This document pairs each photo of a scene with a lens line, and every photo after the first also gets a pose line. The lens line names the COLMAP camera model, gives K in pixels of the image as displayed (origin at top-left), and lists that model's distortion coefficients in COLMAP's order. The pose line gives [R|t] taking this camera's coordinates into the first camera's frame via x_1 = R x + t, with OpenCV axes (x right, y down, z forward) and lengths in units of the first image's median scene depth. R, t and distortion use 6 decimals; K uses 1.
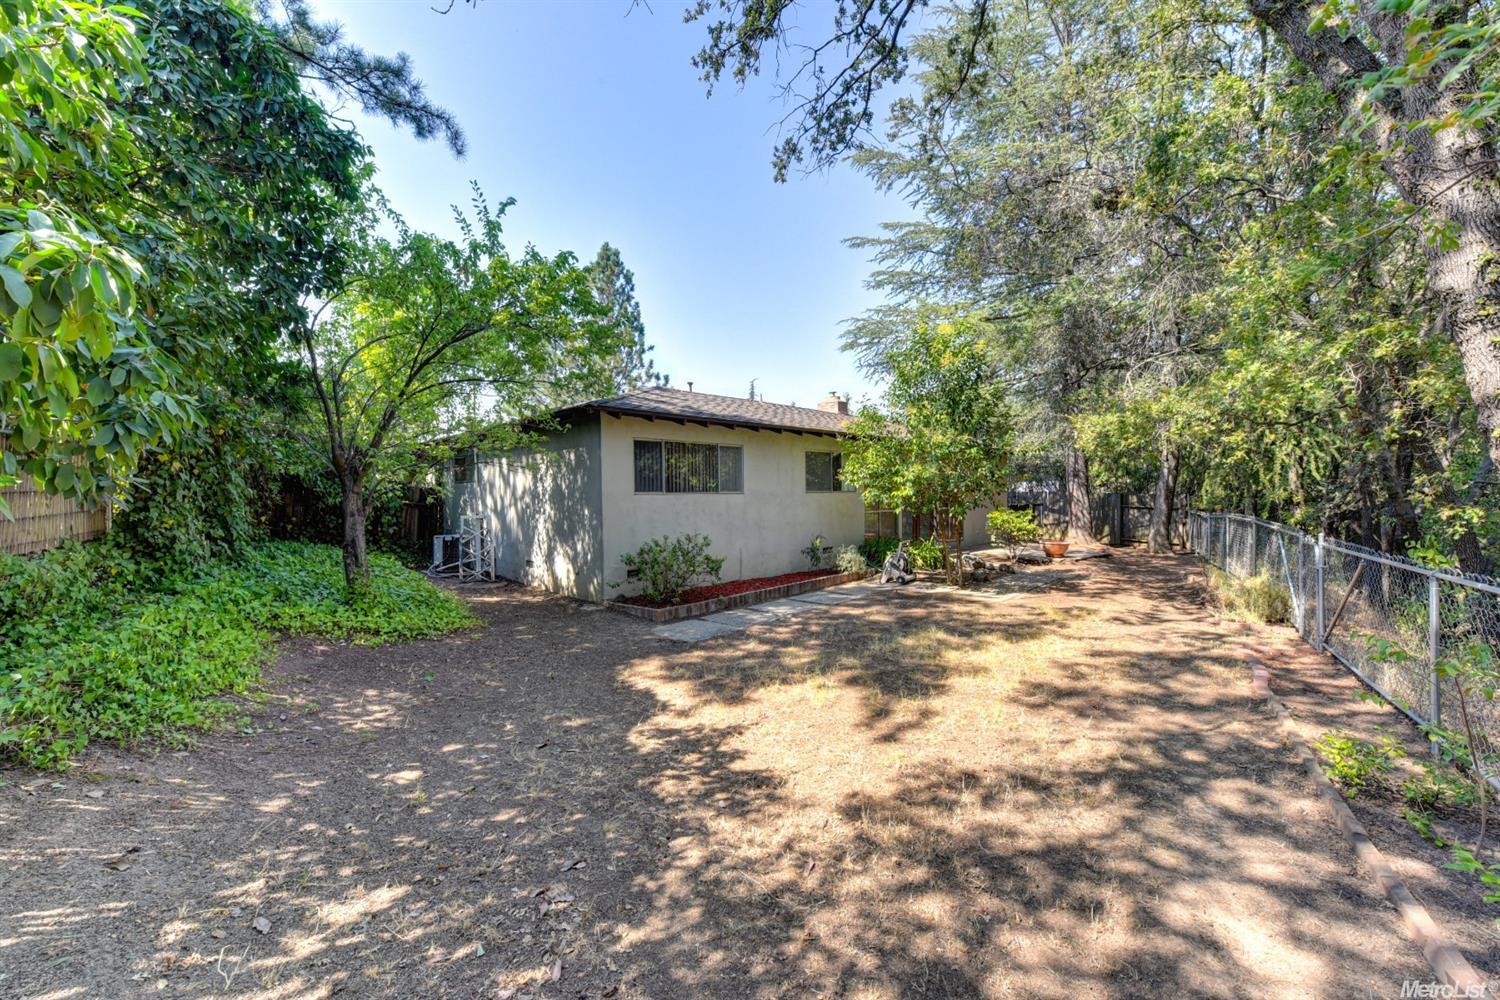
lens RADIAL K [[589.3, 0, 748.8], [0, 589.3, 498.3], [0, 0, 1]] dist [0.003301, -0.000063]
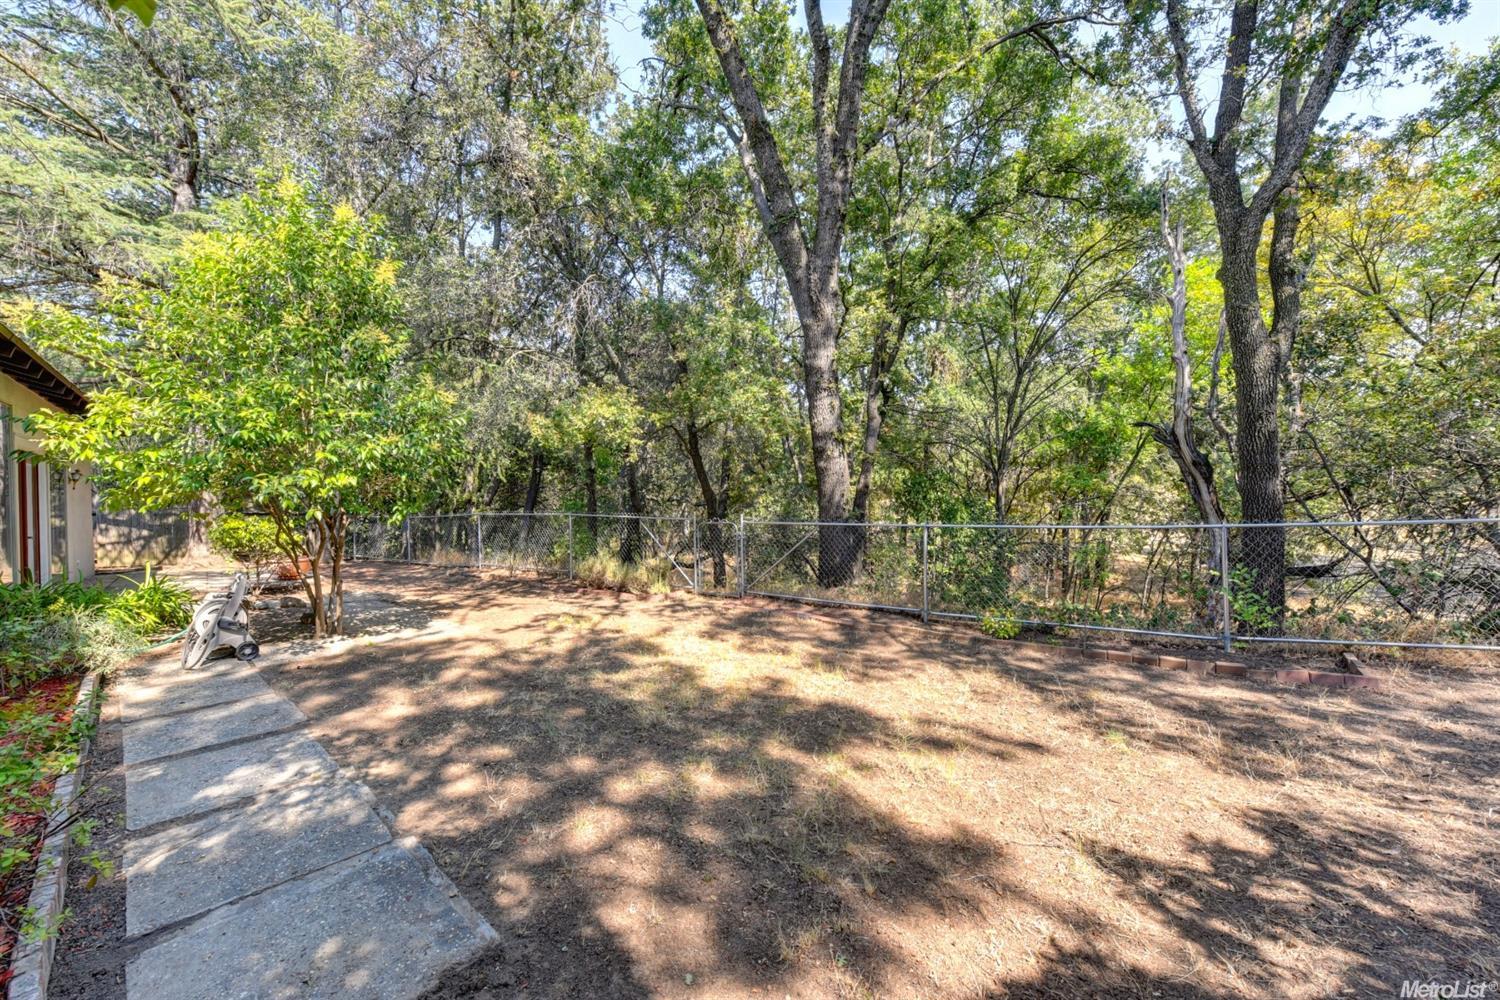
lens RADIAL K [[589.3, 0, 748.8], [0, 589.3, 502.1], [0, 0, 1]] dist [0.003301, -0.000063]
pose [[0.015475, 0.000745, 0.999880, -0.570710], [0.014730, 0.999891, -0.000973, 0.041060], [-0.999772, 0.014743, 0.015462, 1.255471]]
